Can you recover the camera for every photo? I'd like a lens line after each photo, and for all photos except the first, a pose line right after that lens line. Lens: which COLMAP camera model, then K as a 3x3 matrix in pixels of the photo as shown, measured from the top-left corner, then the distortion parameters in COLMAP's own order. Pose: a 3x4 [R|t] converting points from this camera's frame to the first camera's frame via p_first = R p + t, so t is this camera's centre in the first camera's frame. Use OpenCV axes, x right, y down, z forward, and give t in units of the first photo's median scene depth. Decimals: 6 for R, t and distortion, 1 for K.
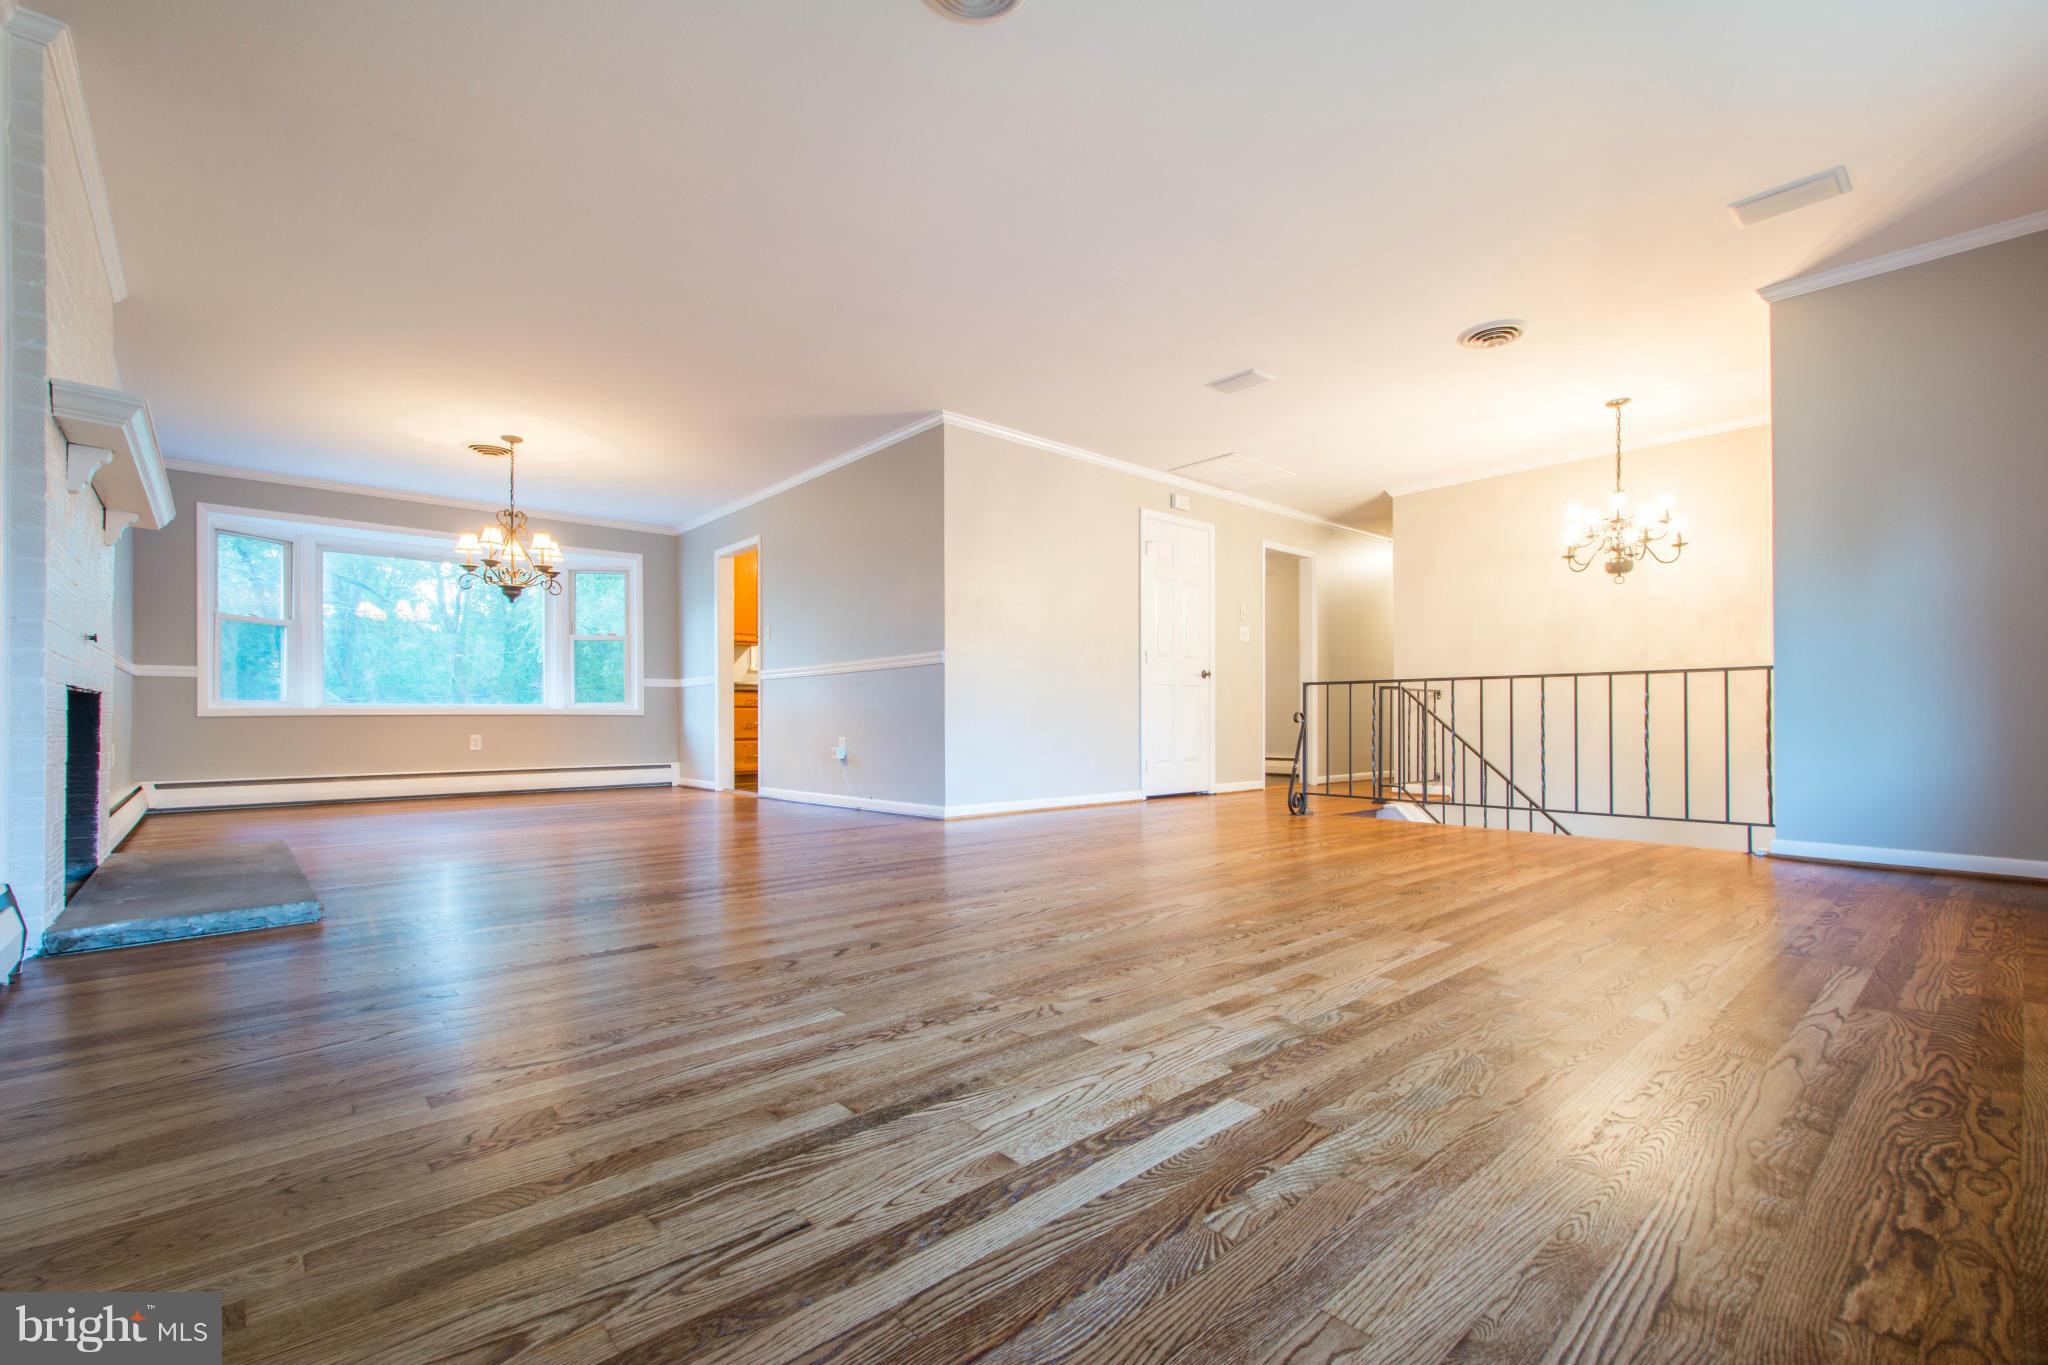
lens RADIAL K [[892.2, 0, 1017.0], [0, 892.2, 696.6], [0, 0, 1]] dist [0.007250, -0.000910]
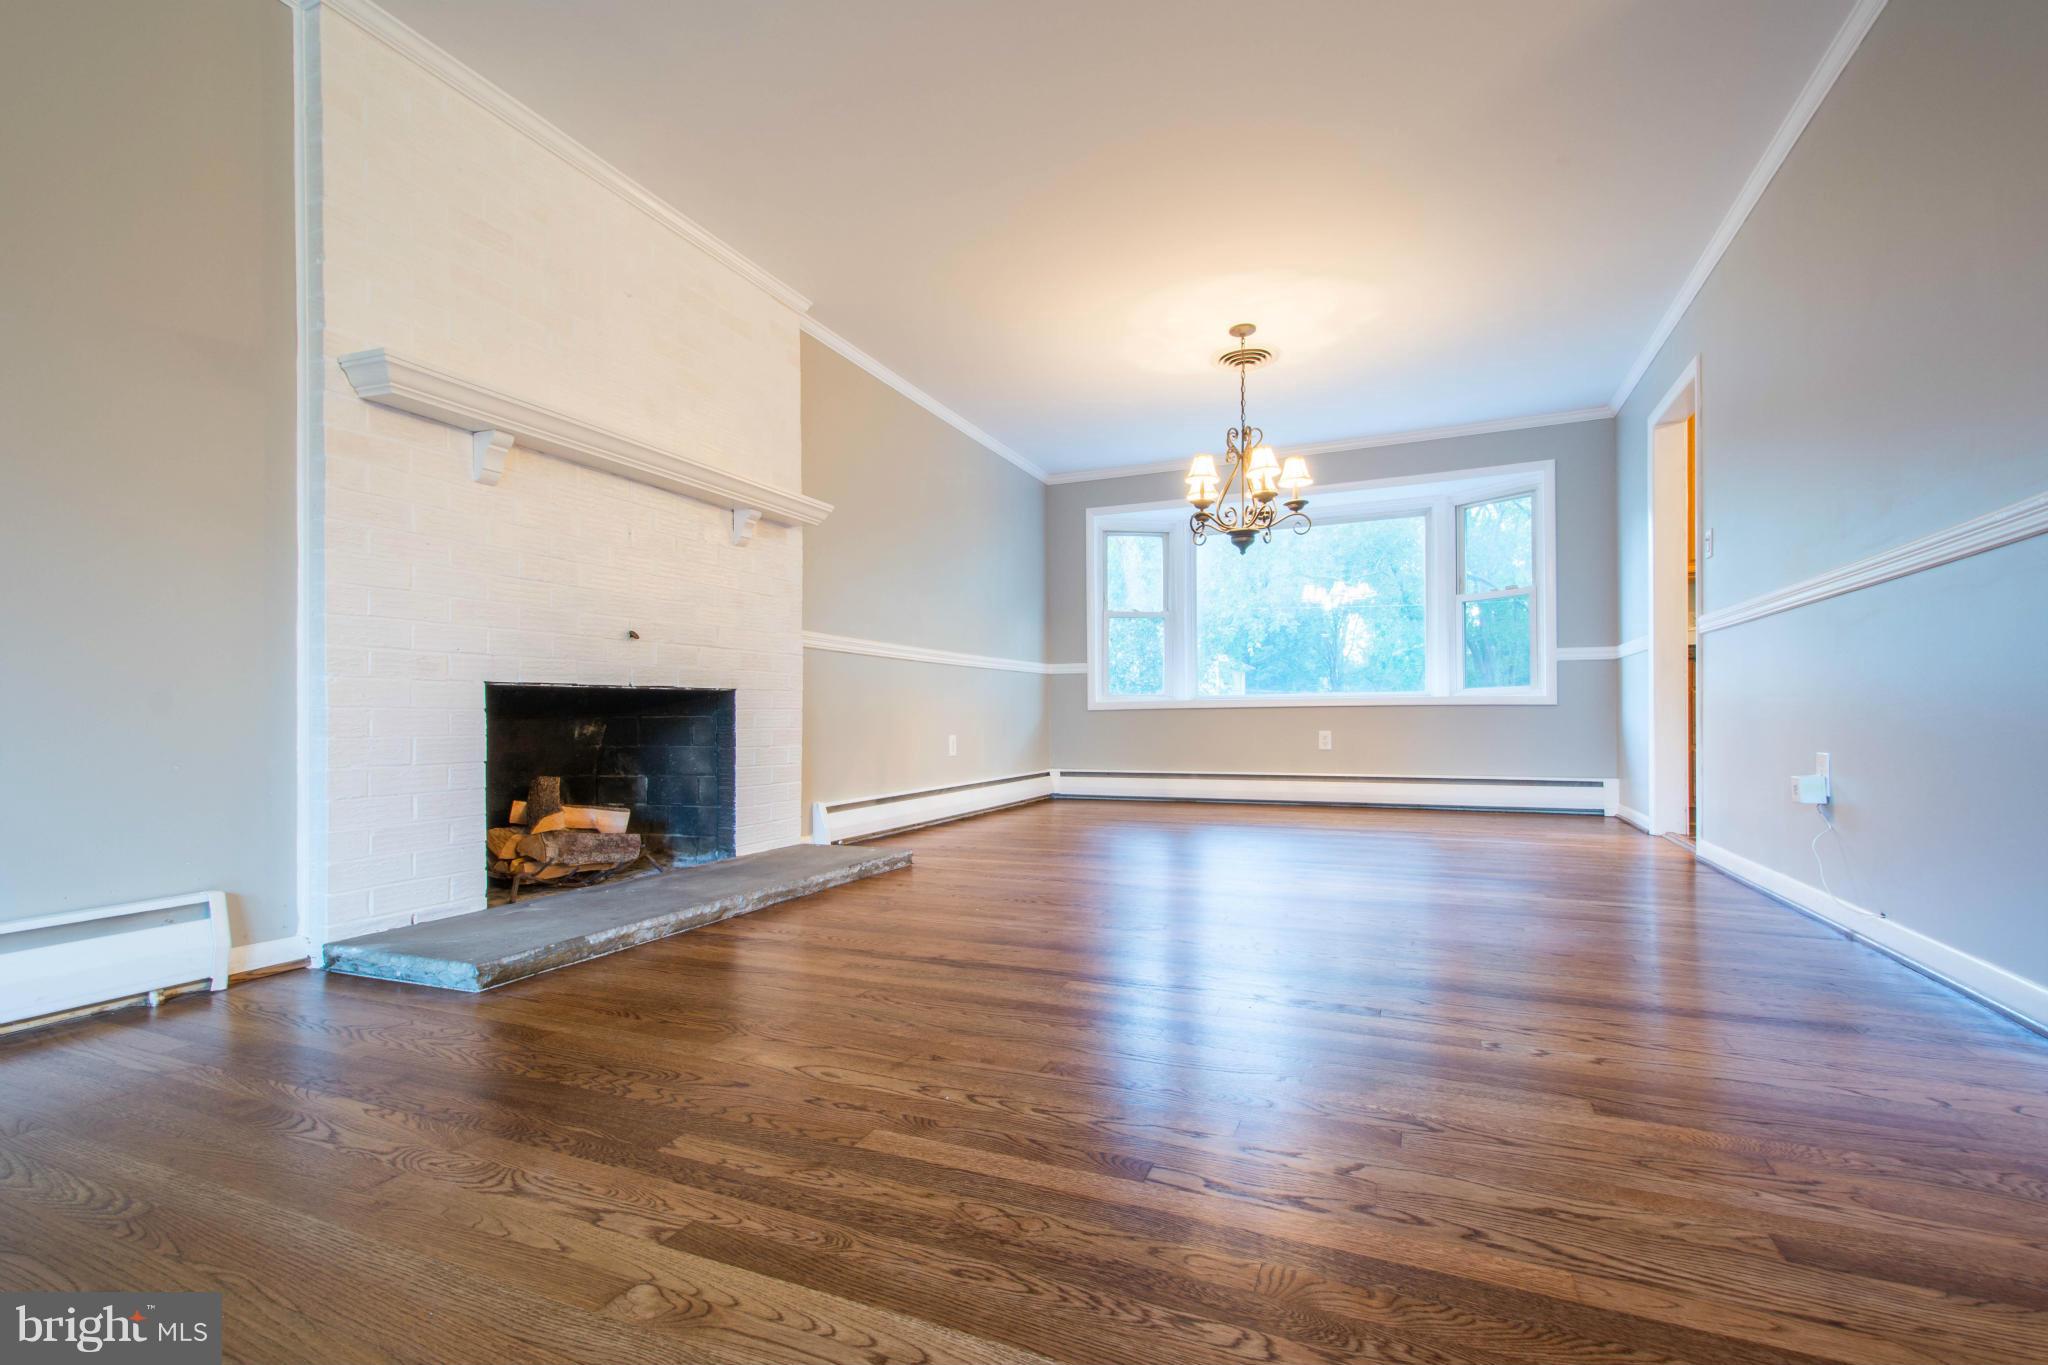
lens RADIAL K [[917.1, 0, 1018.2], [0, 917.1, 716.7], [0, 0, 1]] dist [0.007013, 0.000001]
pose [[0.419833, 0.002318, -0.907598, 0.041265], [0.027574, 0.999503, 0.015308, 0.012367], [0.907182, -0.031453, 0.419560, 0.500245]]
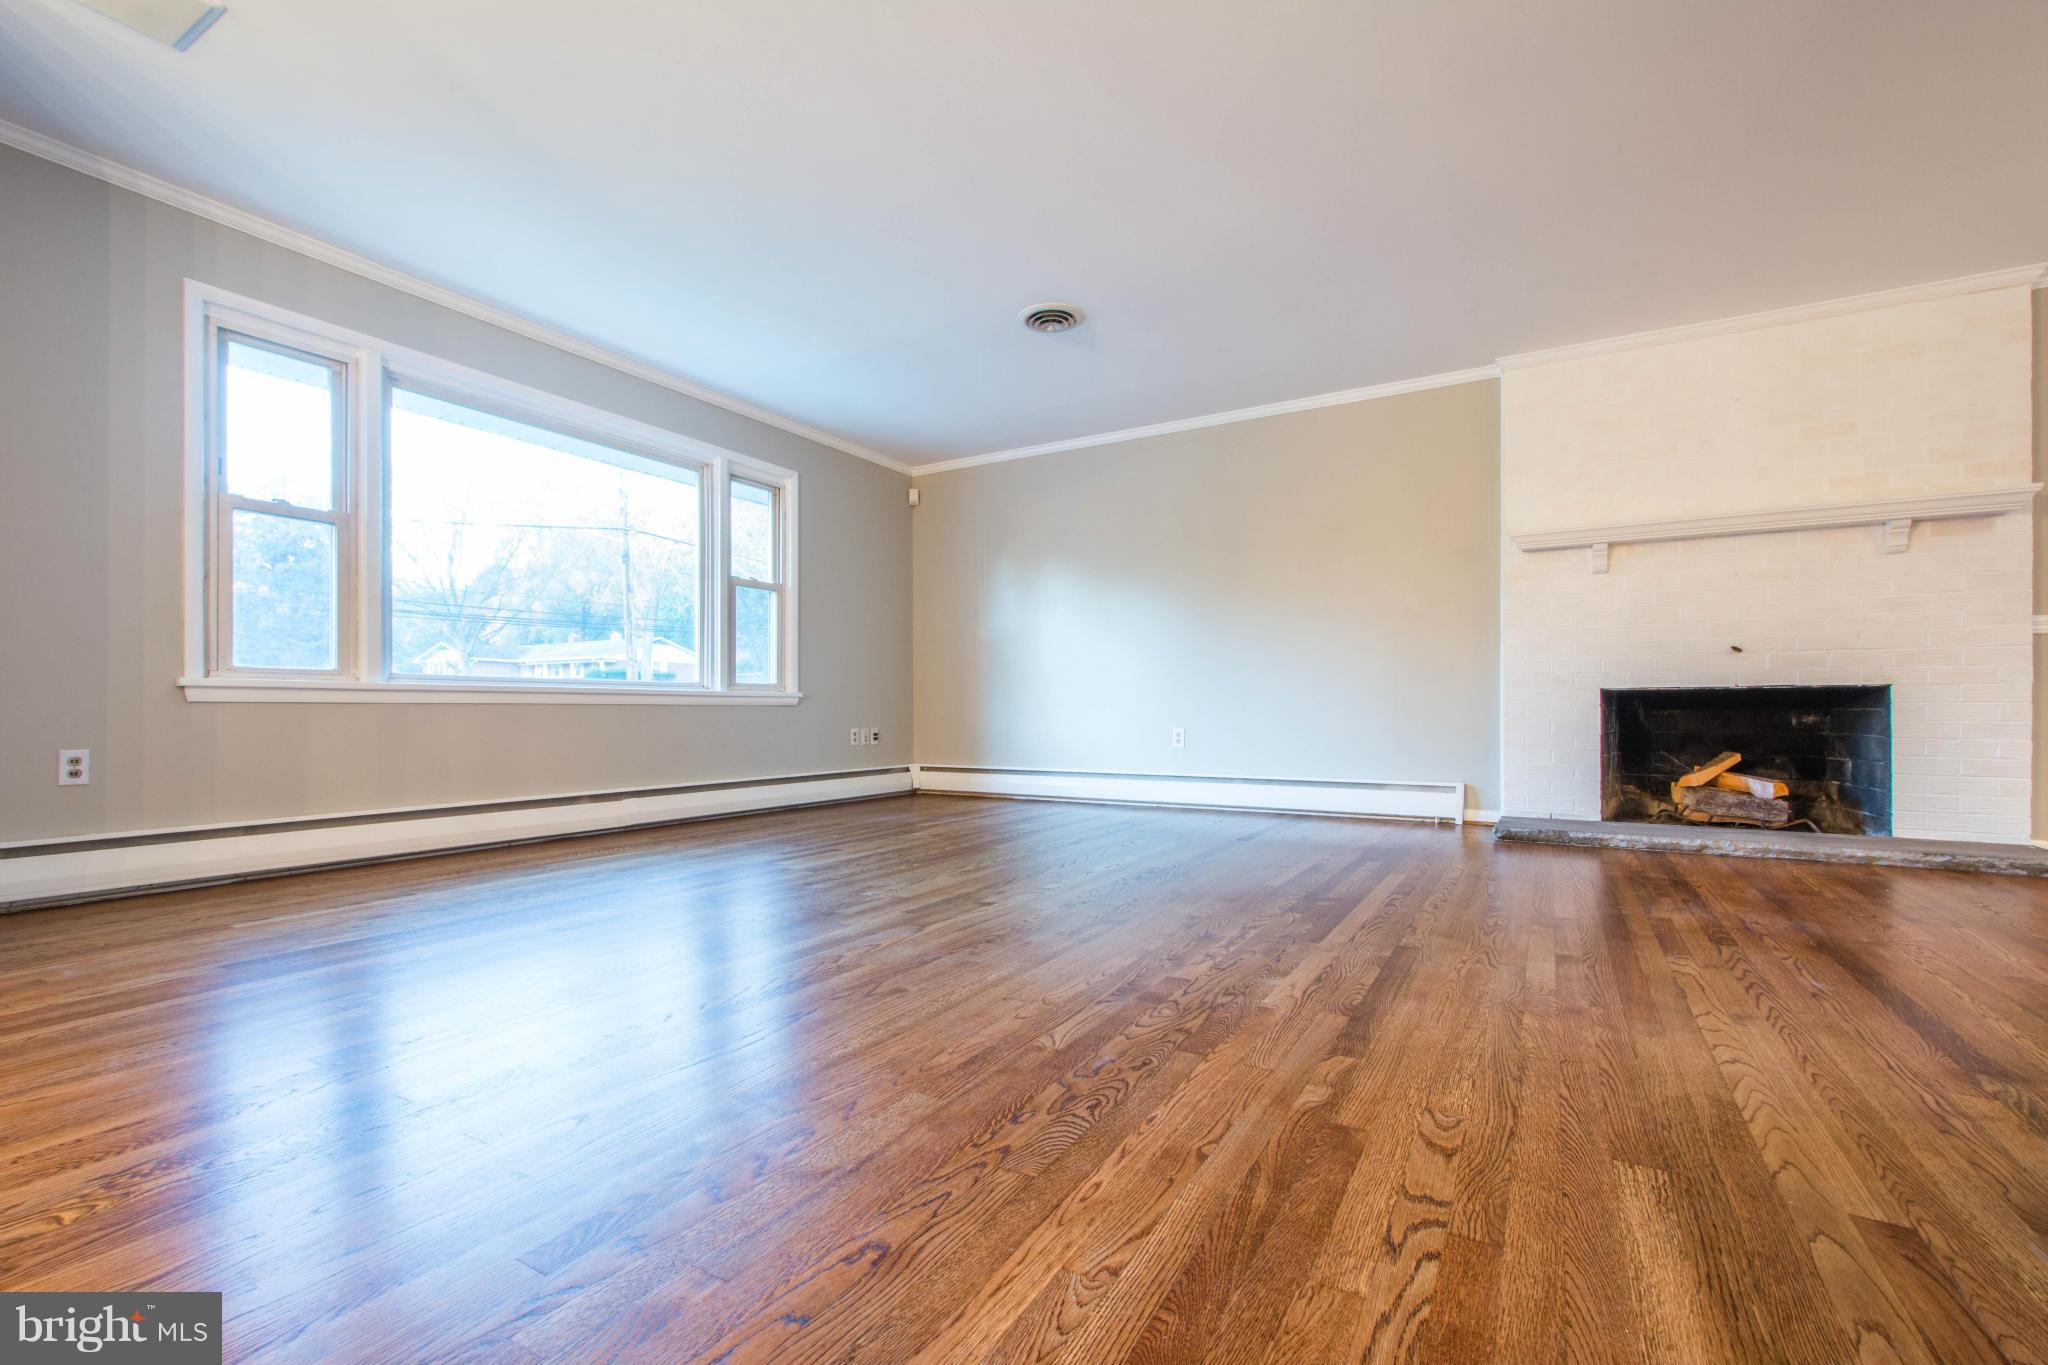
lens RADIAL K [[906.9, 0, 1013.9], [0, 906.9, 700.7], [0, 0, 1]] dist [0.005461, -0.000334]
pose [[-0.952114, 0.002253, -0.305736, 0.226257], [0.013298, 0.999332, -0.034046, 0.024534], [0.305455, -0.036481, -0.951507, 1.031343]]
